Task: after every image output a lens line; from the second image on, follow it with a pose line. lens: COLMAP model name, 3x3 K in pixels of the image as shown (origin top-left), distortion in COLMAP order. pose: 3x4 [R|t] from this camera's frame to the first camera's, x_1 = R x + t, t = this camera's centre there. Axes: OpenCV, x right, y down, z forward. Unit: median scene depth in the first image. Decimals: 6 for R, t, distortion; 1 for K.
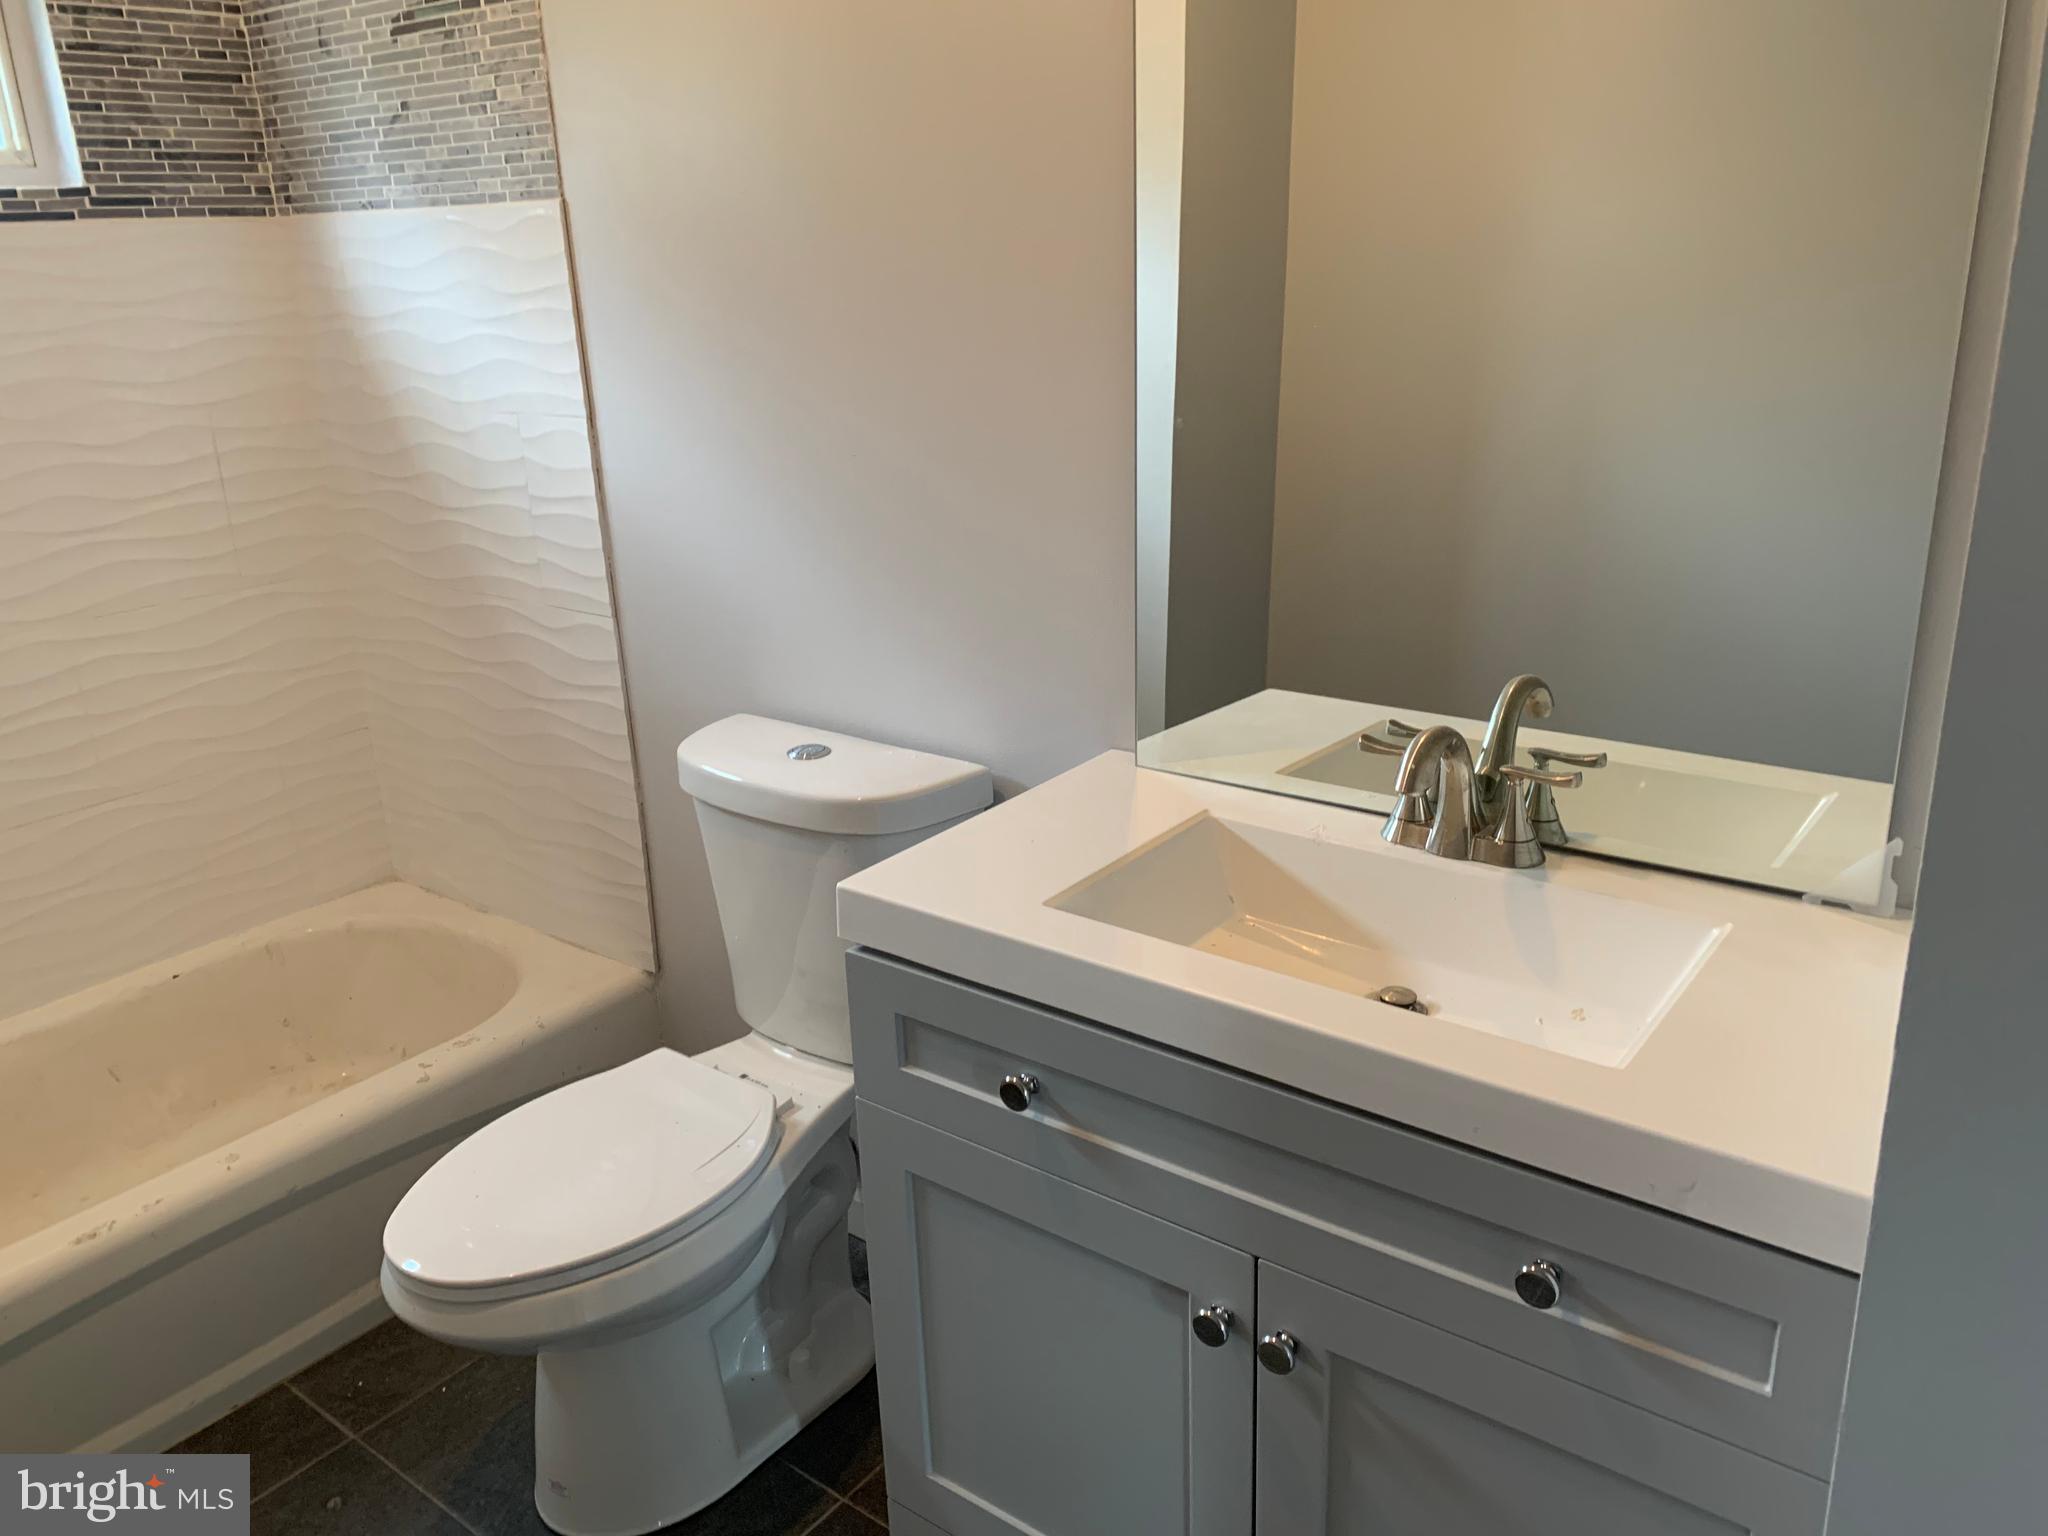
lens RADIAL K [[1561.0, 0, 1036.0], [0, 1561.0, 744.9], [0, 0, 1]] dist [0.068197, -0.023814]
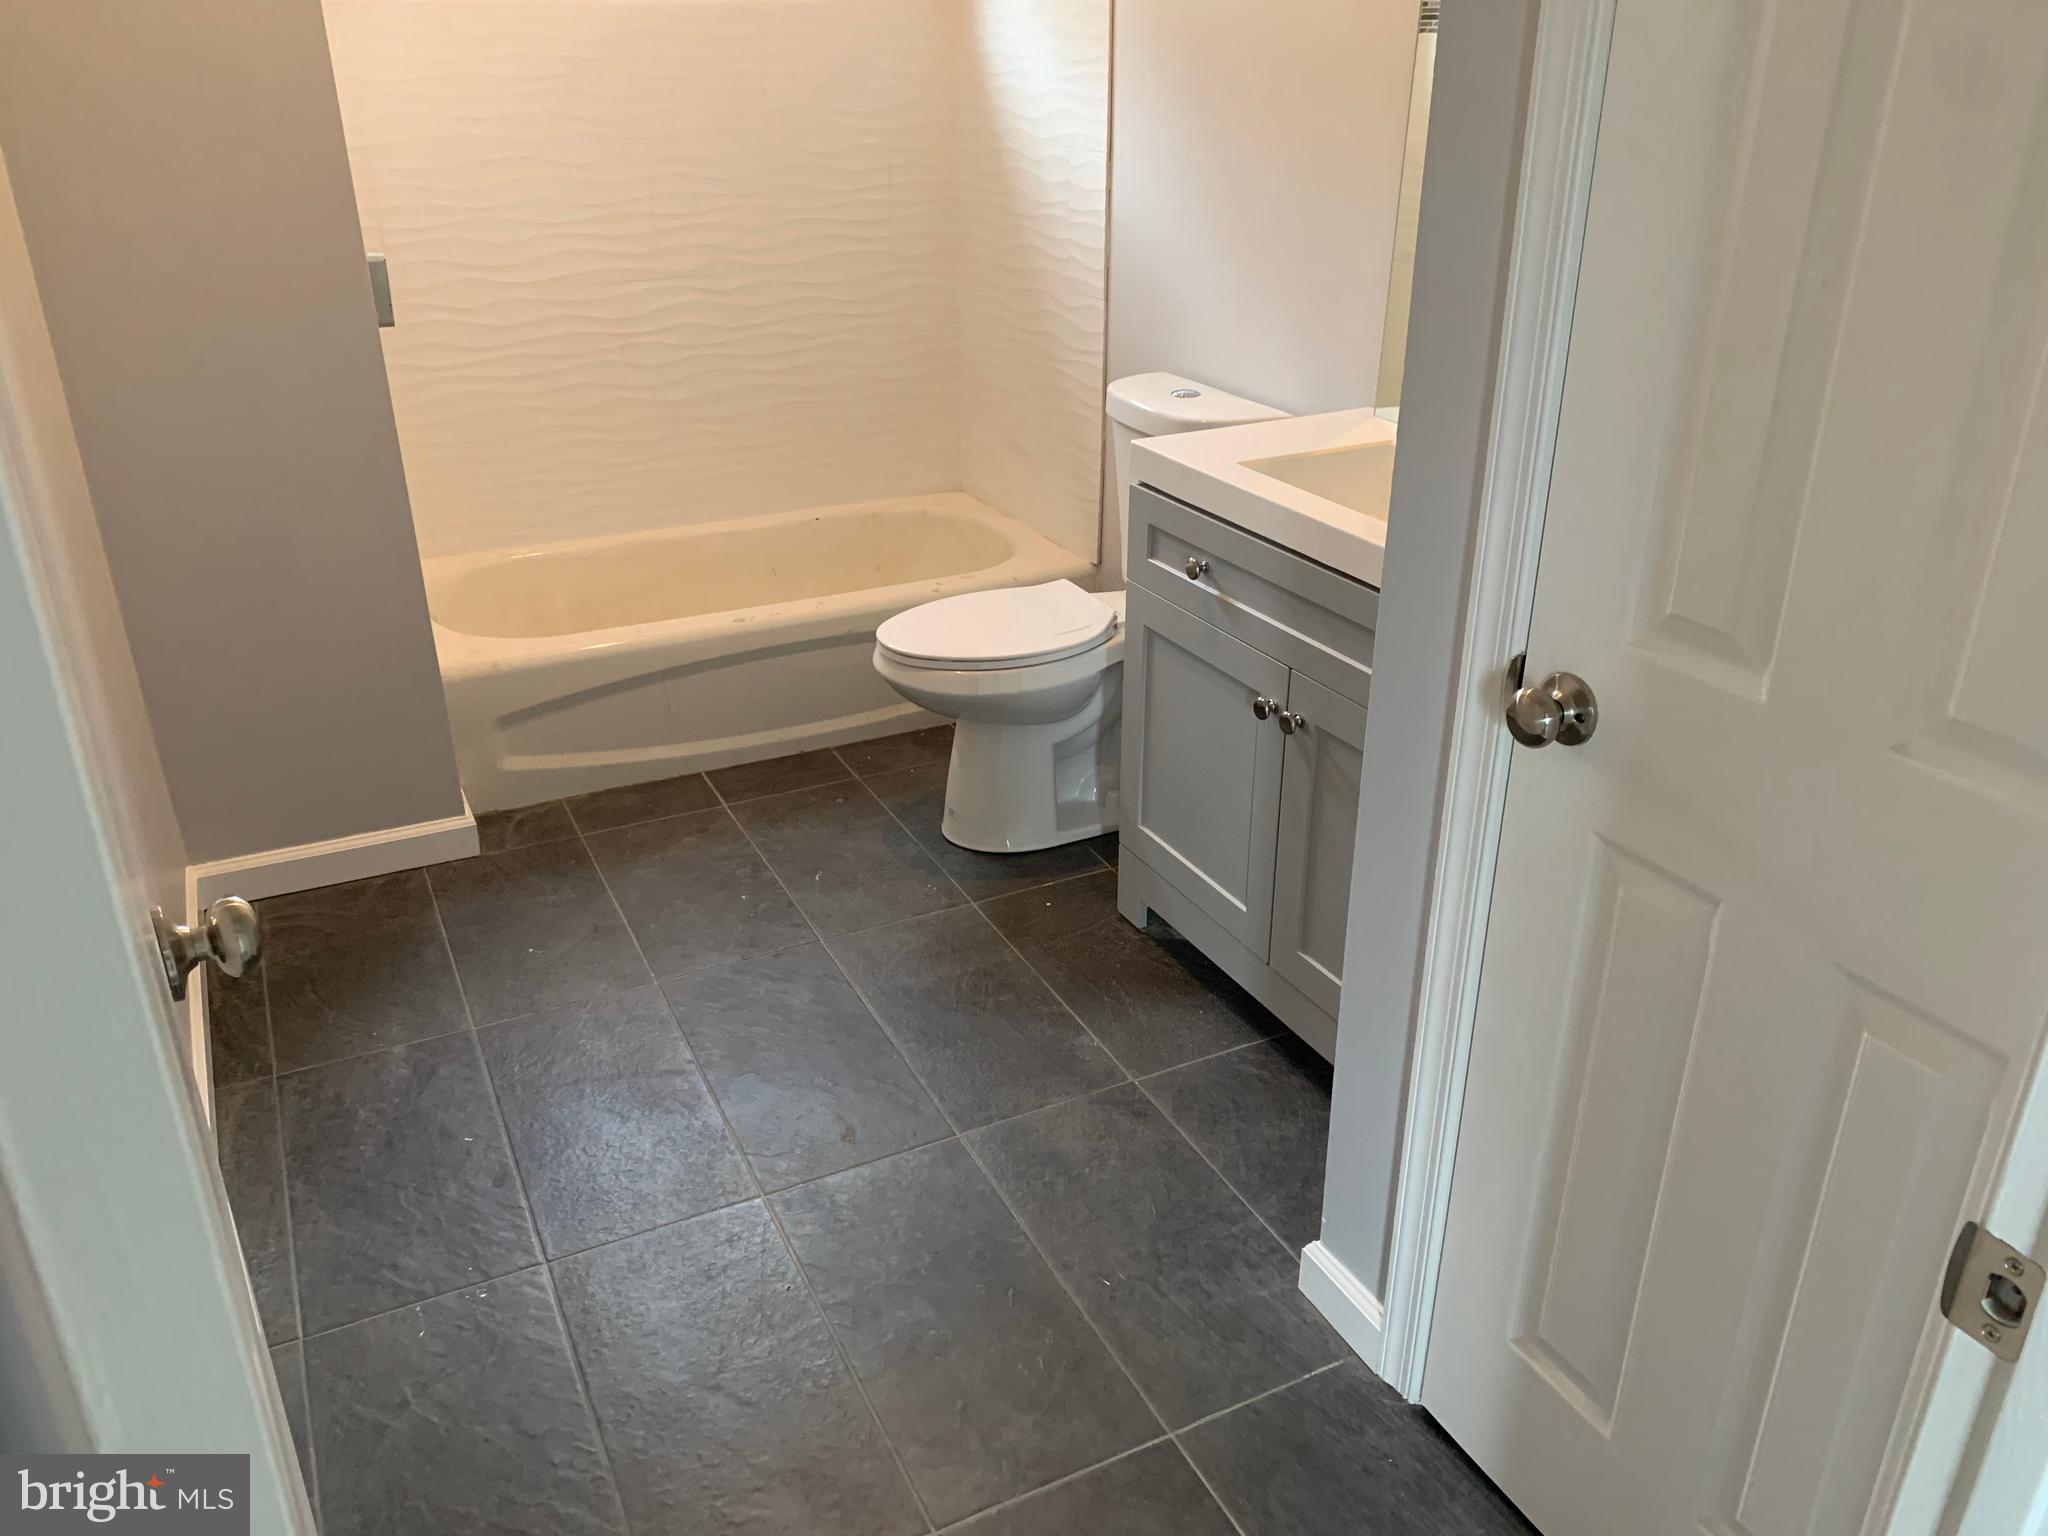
lens RADIAL K [[1594.8, 0, 1045.0], [0, 1594.8, 757.7], [0, 0, 1]] dist [0.016150, -0.050479]
pose [[0.904573, 0.215573, -0.367799, 0.357863], [-0.169195, 0.973412, 0.154410, 0.127225], [0.391307, -0.077446, 0.916996, -0.447569]]
